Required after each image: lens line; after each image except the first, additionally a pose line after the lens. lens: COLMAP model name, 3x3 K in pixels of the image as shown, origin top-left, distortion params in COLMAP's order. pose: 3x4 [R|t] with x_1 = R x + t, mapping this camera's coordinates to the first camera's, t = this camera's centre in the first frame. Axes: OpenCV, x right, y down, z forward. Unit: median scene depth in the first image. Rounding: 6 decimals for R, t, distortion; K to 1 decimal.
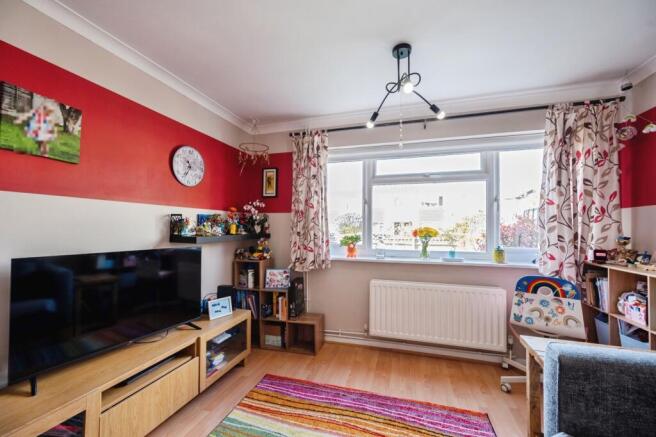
lens RADIAL K [[263.2, 0, 327.7], [0, 263.2, 221.9], [0, 0, 1]] dist [0.000244, -0.000035]
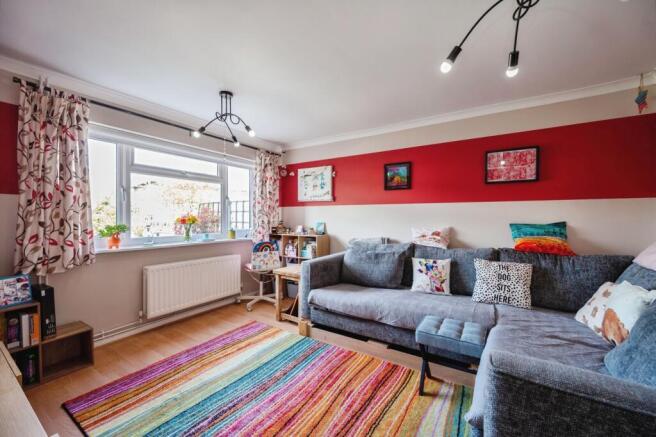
lens RADIAL K [[262.0, 0, 330.1], [0, 262.0, 215.5], [0, 0, 1]] dist [-0.000629, -0.000362]
pose [[0.268337, 0.003065, 0.963320, -0.766519], [-0.022051, 0.999752, 0.002961, -0.000038], [-0.963073, -0.022036, 0.268338, 0.037469]]
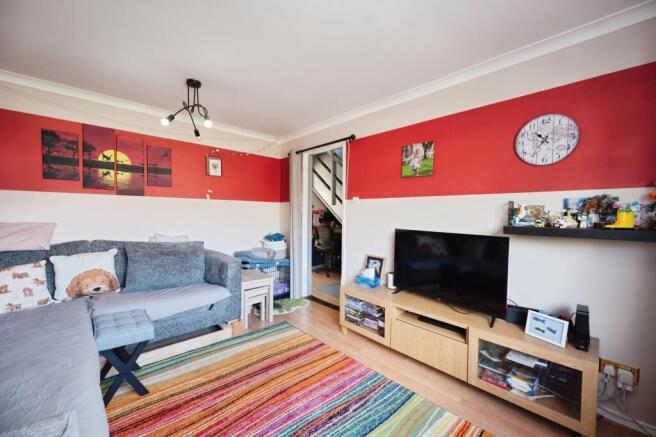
lens RADIAL K [[263.2, 0, 327.7], [0, 263.2, 221.9], [0, 0, 1]] dist [0.000244, -0.000035]
pose [[-0.496052, 0.016564, -0.868135, 0.511806], [0.005053, 0.999856, 0.016189, 0.022216], [0.868278, 0.003644, -0.496065, 0.845891]]
